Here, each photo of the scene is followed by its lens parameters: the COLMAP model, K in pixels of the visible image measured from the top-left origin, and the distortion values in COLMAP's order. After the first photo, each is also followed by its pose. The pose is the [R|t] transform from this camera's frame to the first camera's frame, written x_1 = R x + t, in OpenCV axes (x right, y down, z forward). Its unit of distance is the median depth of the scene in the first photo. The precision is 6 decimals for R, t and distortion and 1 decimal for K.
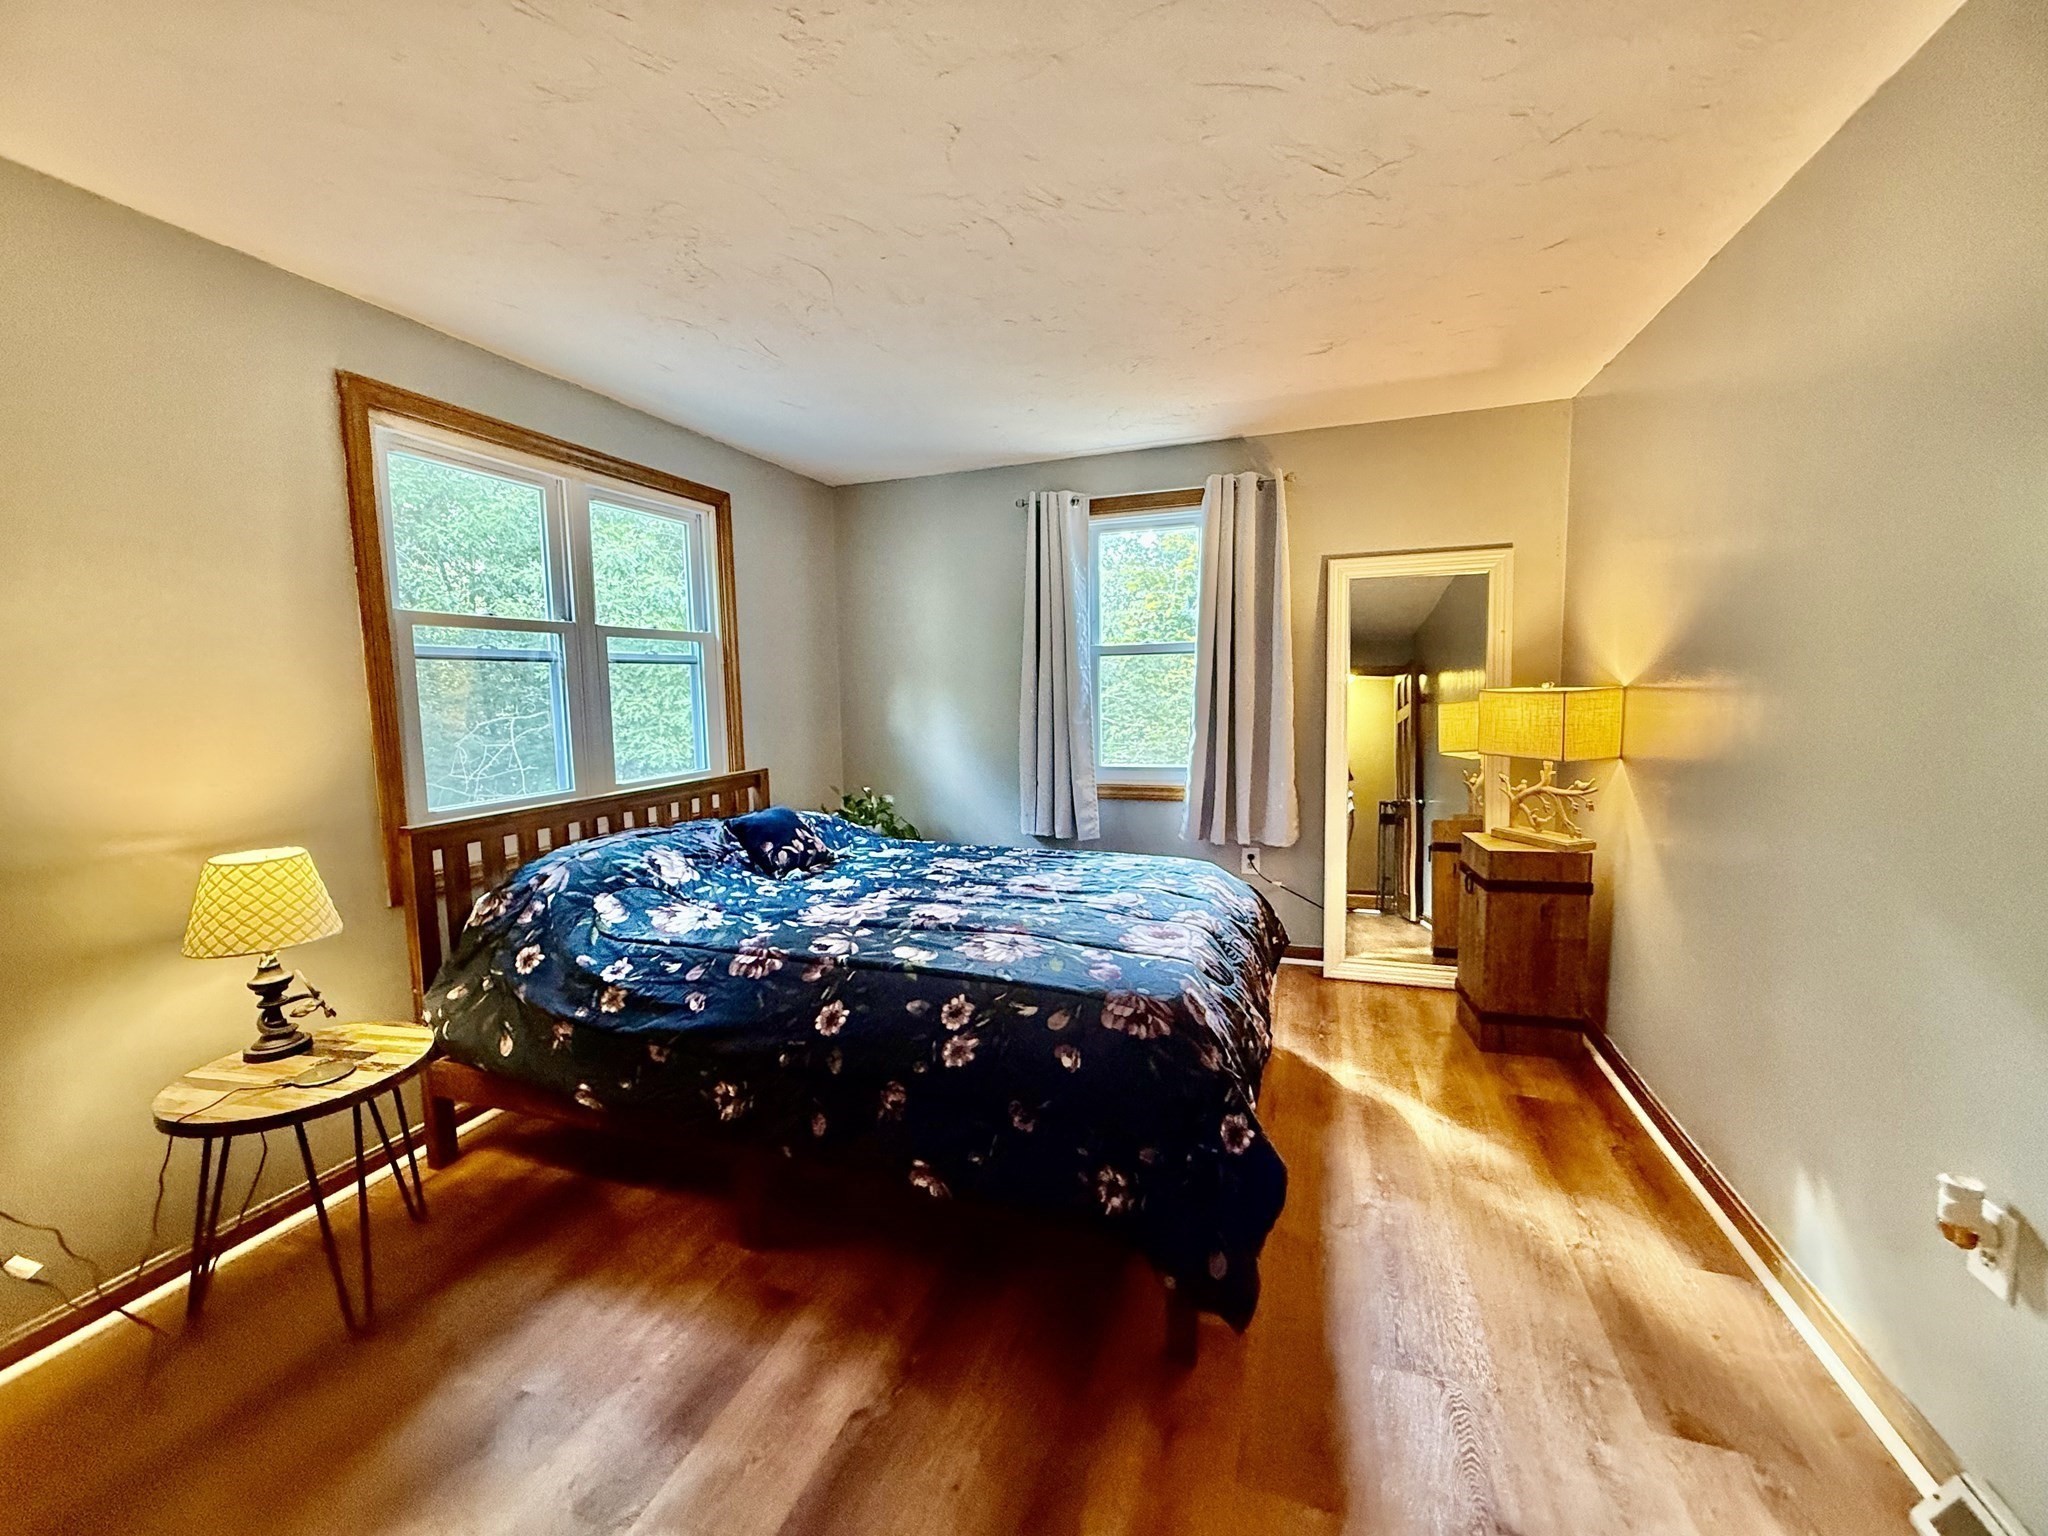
lens RADIAL K [[810.3, 0, 1024.0], [0, 810.3, 768.0], [0, 0, 1]] dist [0.000304, 0.000483]
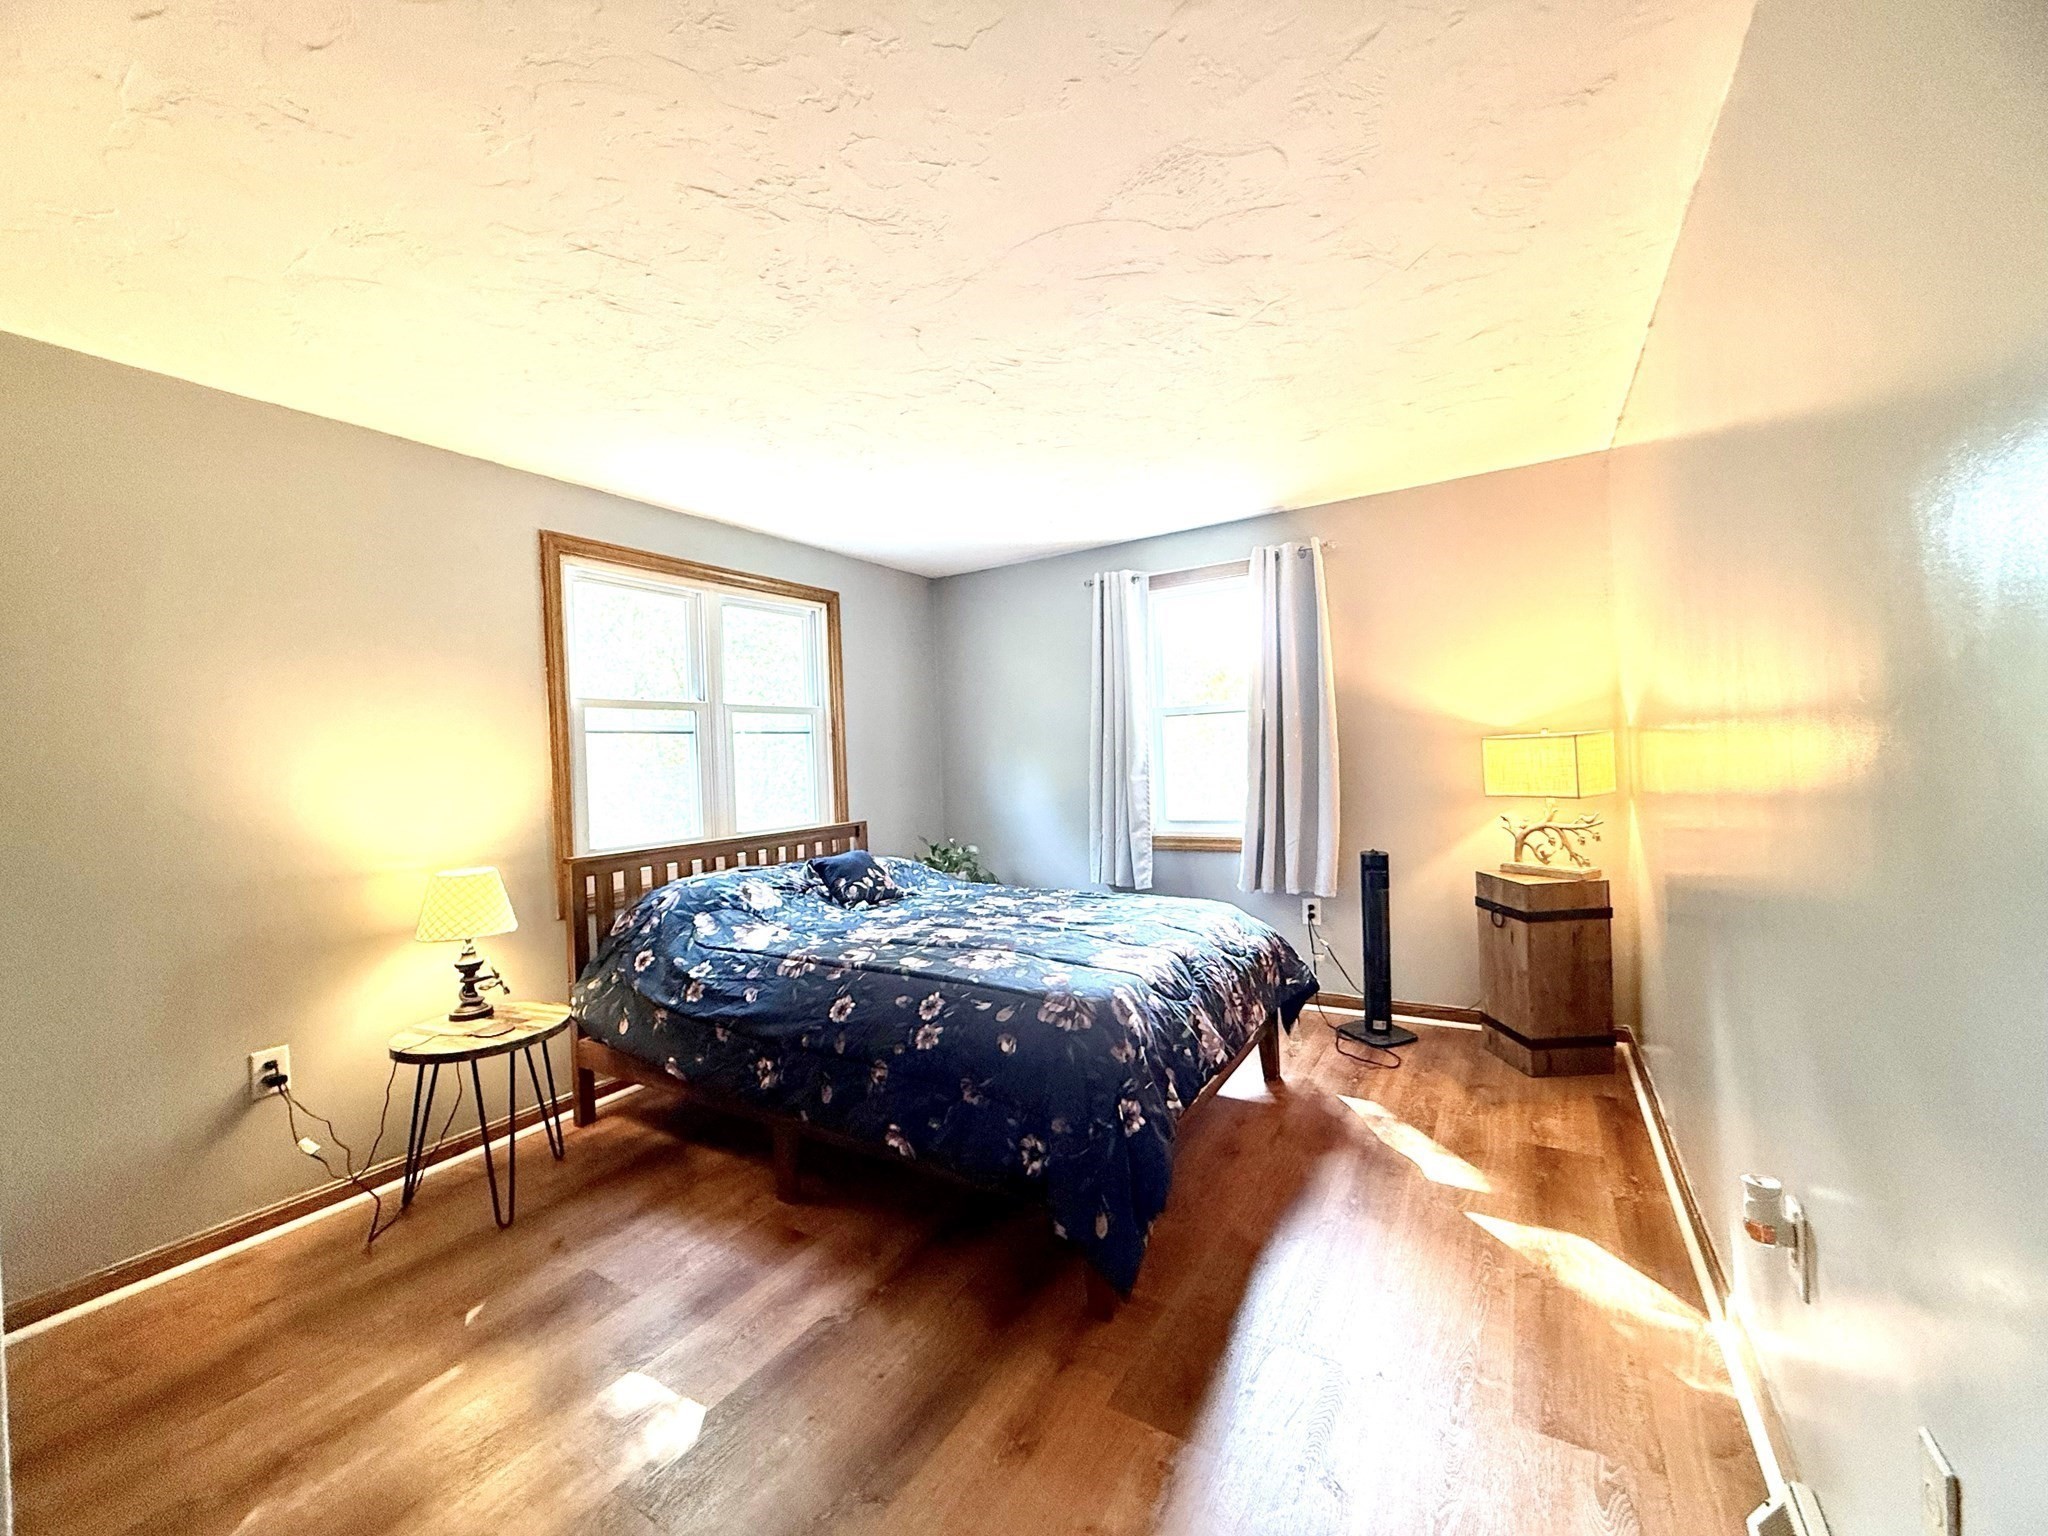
lens RADIAL K [[810.3, 0, 1024.0], [0, 810.3, 768.0], [0, 0, 1]] dist [0.000304, 0.000483]
pose [[0.977388, -0.016281, -0.210827, 0.271998], [-0.001385, 0.996517, -0.083377, 0.038350], [0.211451, 0.081783, 0.973961, -0.164575]]
